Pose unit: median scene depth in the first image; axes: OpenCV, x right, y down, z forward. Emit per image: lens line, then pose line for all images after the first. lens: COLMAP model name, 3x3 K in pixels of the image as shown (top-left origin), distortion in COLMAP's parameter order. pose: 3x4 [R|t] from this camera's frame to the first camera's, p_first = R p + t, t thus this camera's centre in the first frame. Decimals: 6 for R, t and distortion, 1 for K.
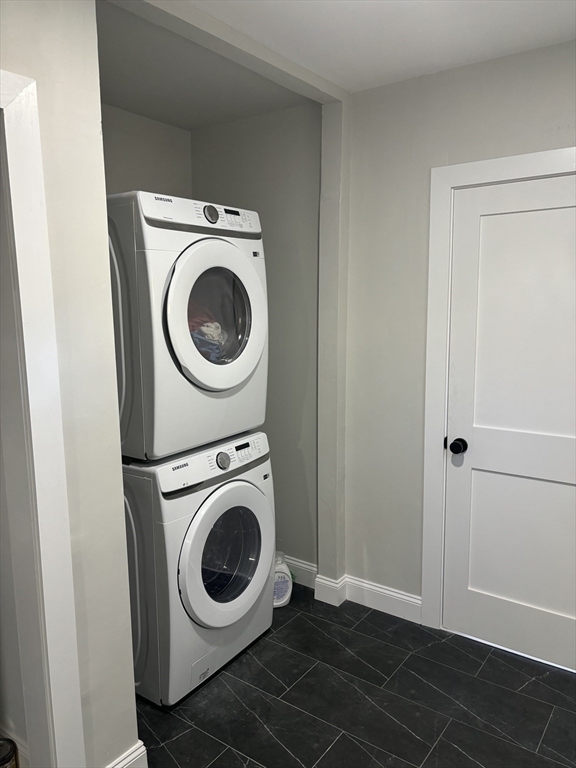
lens RADIAL K [[572.6, 0, 288.0], [0, 572.6, 384.0], [0, 0, 1]] dist [0.011279, -0.000430]
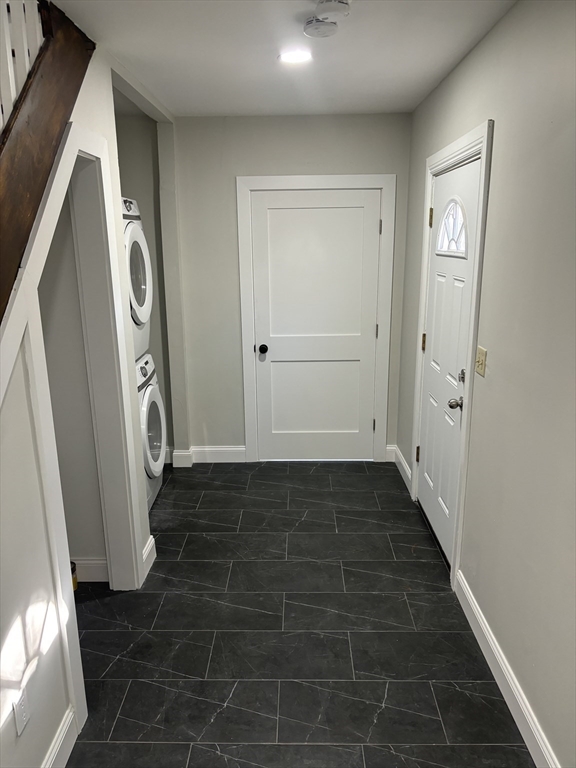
lens RADIAL K [[541.0, 0, 288.0], [0, 541.0, 384.0], [0, 0, 1]] dist [0.004445, -0.001047]
pose [[0.827992, -0.140160, 0.542940, -0.508359], [0.082319, 0.988150, 0.129552, 0.010899], [-0.554664, -0.062573, 0.829718, -0.350967]]
